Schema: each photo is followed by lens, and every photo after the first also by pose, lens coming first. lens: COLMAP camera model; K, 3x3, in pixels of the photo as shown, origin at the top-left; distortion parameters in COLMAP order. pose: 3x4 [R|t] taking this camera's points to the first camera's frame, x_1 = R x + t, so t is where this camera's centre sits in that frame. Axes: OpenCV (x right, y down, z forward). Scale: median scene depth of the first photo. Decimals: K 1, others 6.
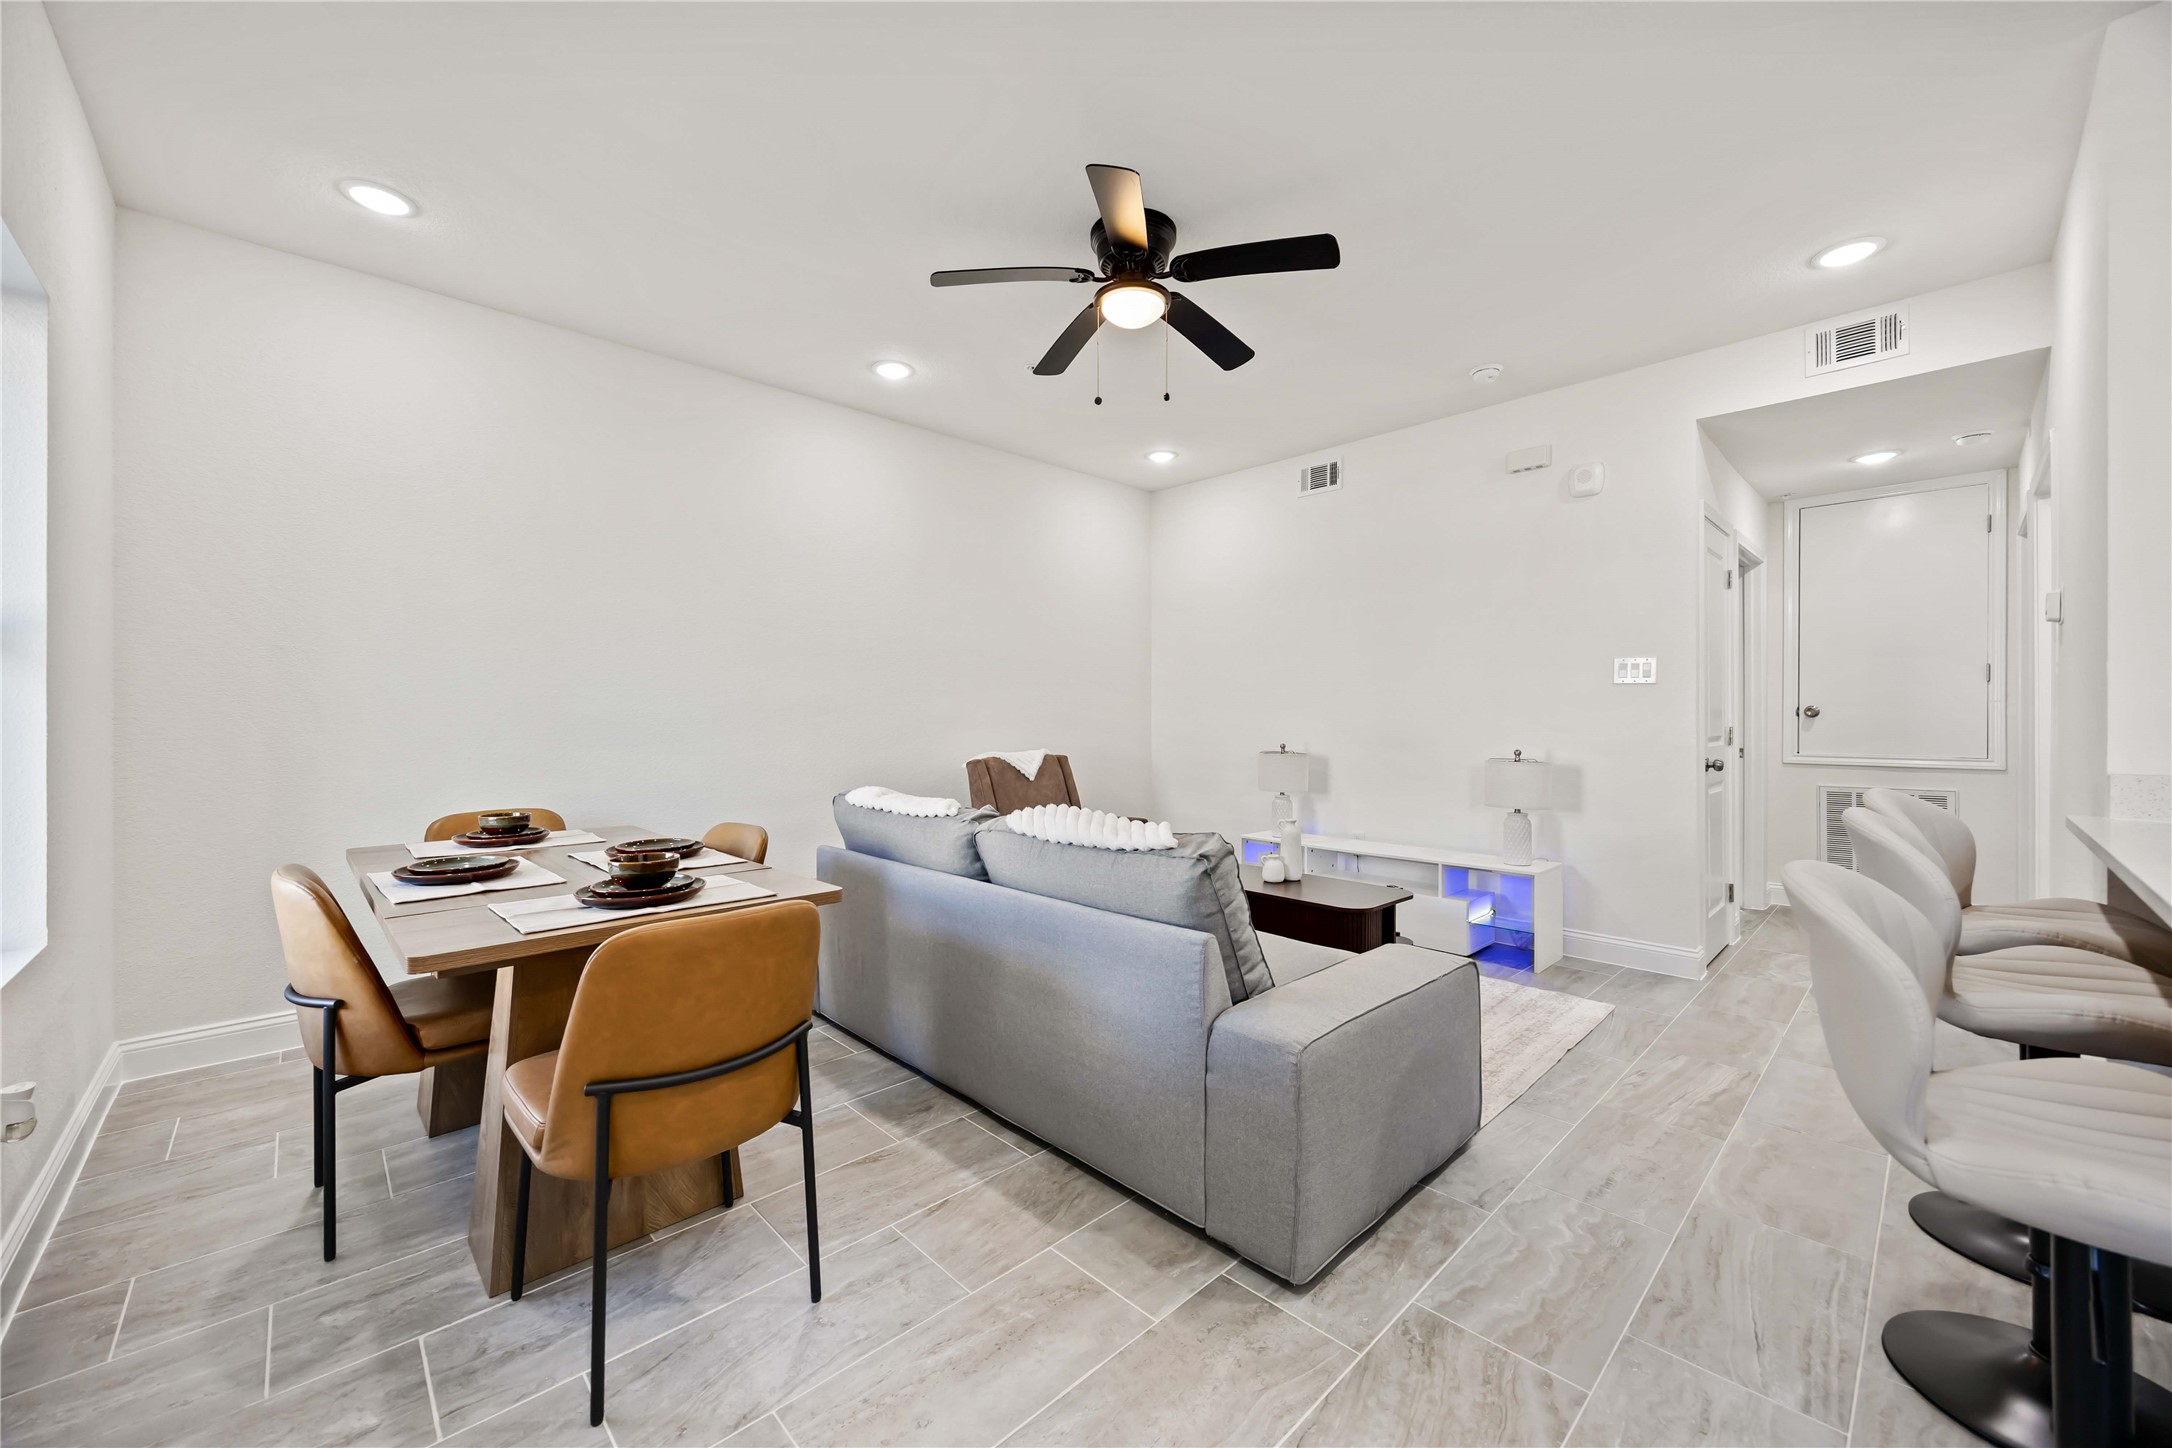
lens RADIAL K [[827.9, 0, 1078.1], [0, 827.9, 719.7], [0, 0, 1]] dist [-0.001665, -0.000649]
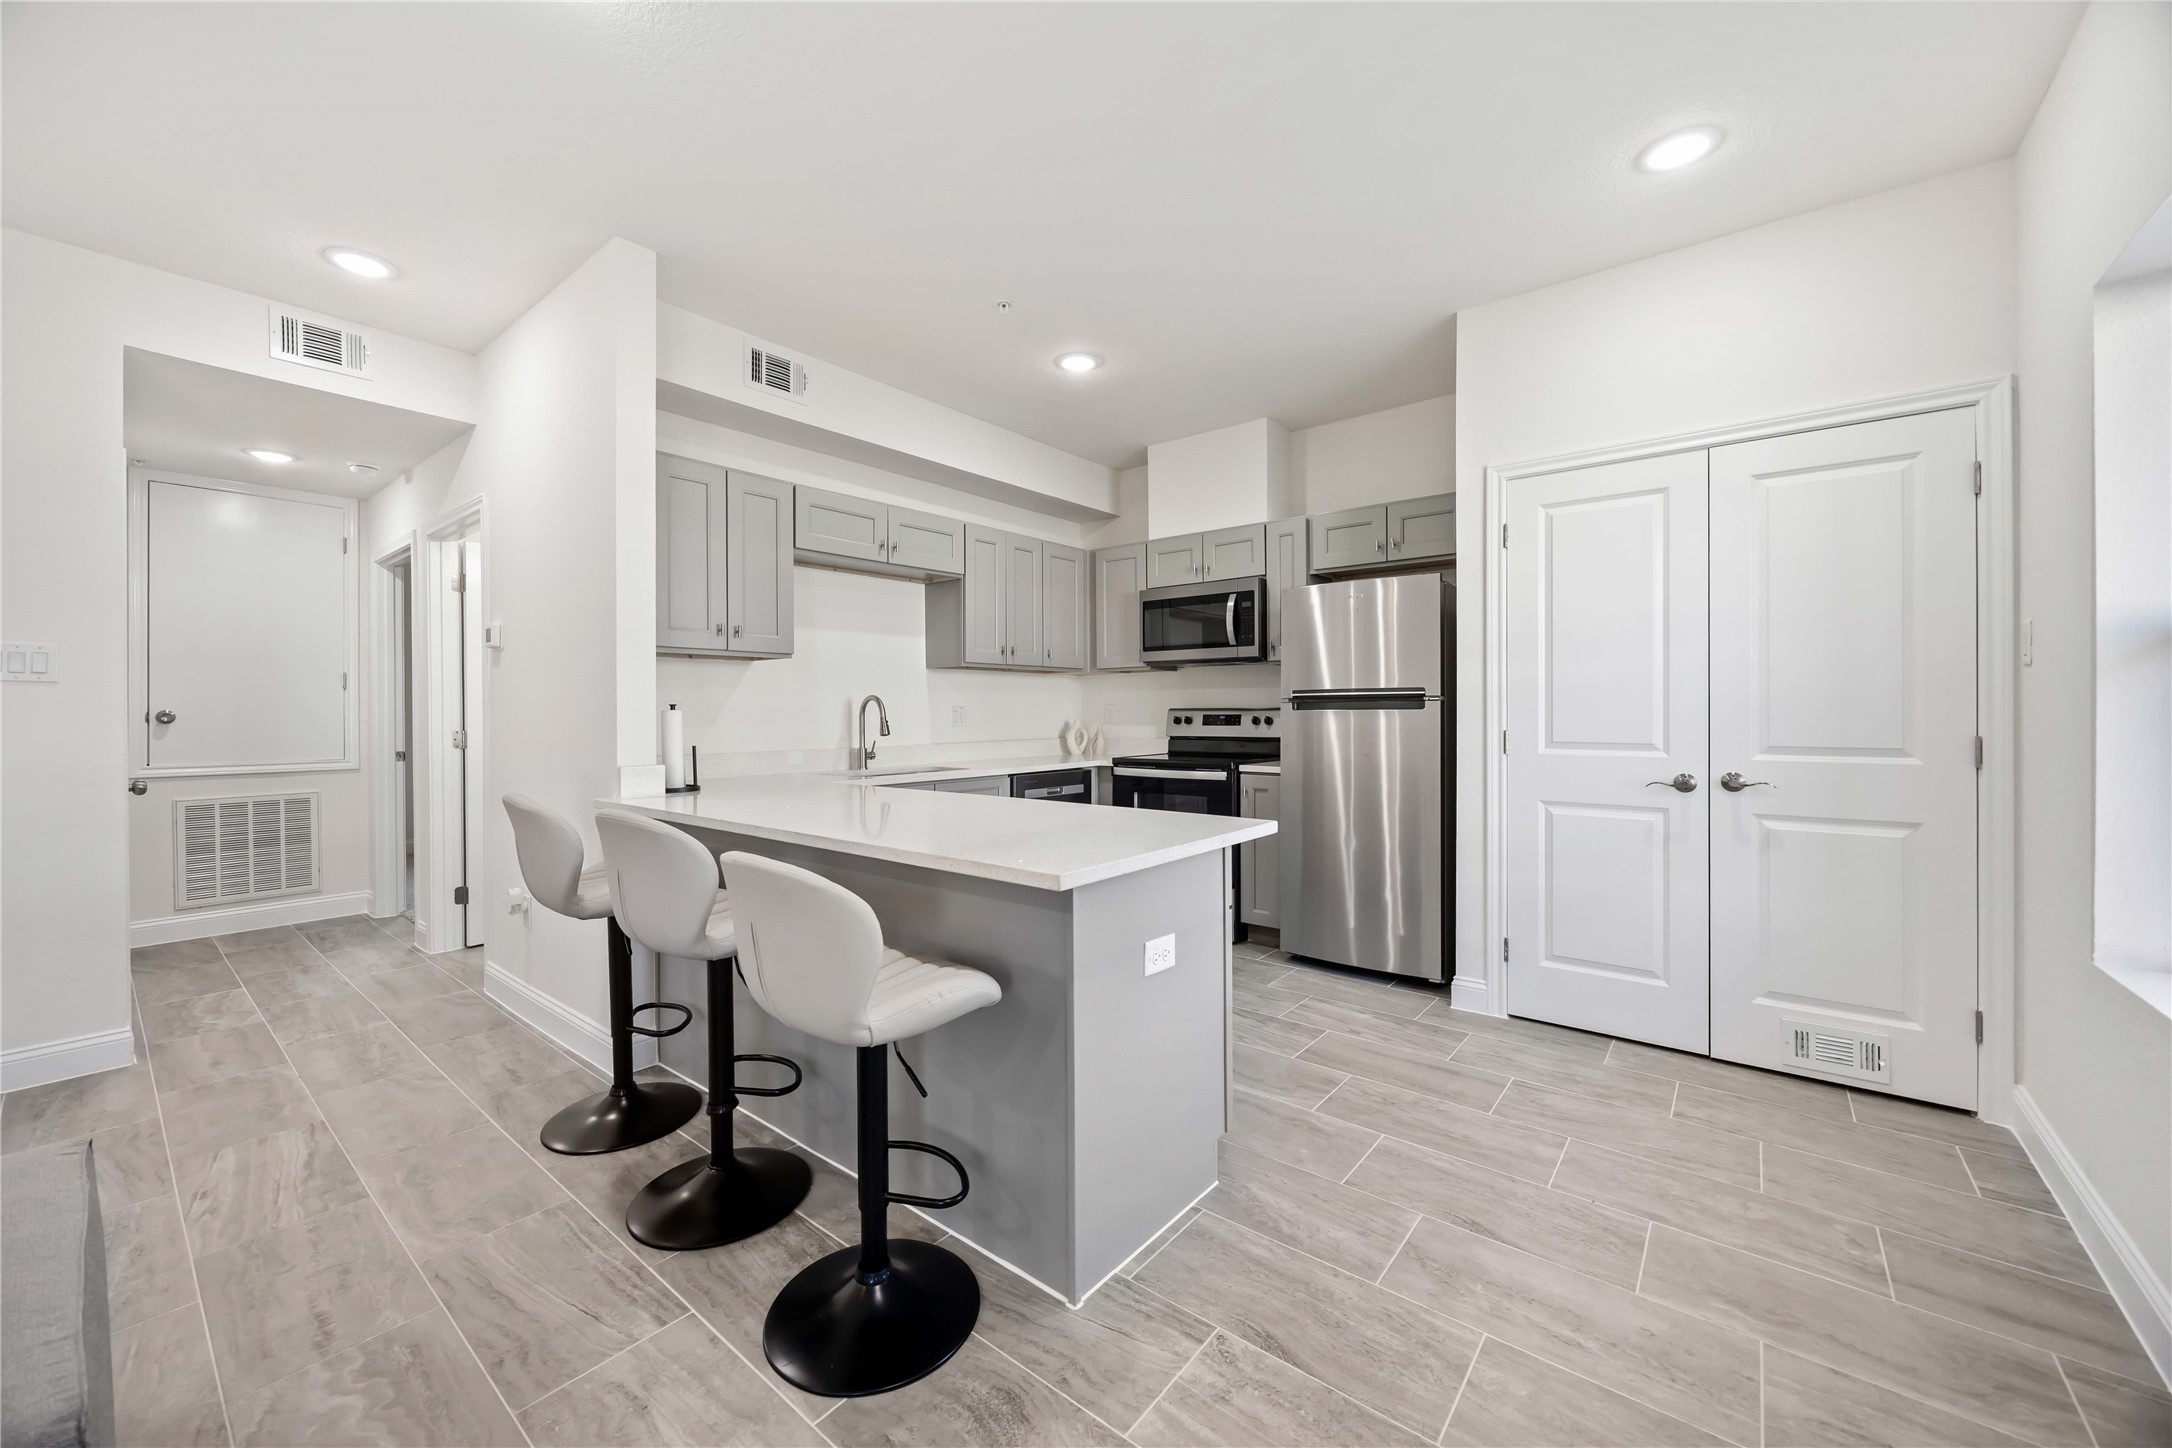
lens RADIAL K [[827.9, 0, 1082.1], [0, 827.9, 707.5], [0, 0, 1]] dist [-0.001665, -0.000649]
pose [[-0.134519, 0.004312, 0.990902, -0.213424], [0.007929, 0.999963, -0.003275, -0.018543], [-0.990879, 0.007416, -0.134548, 0.322985]]
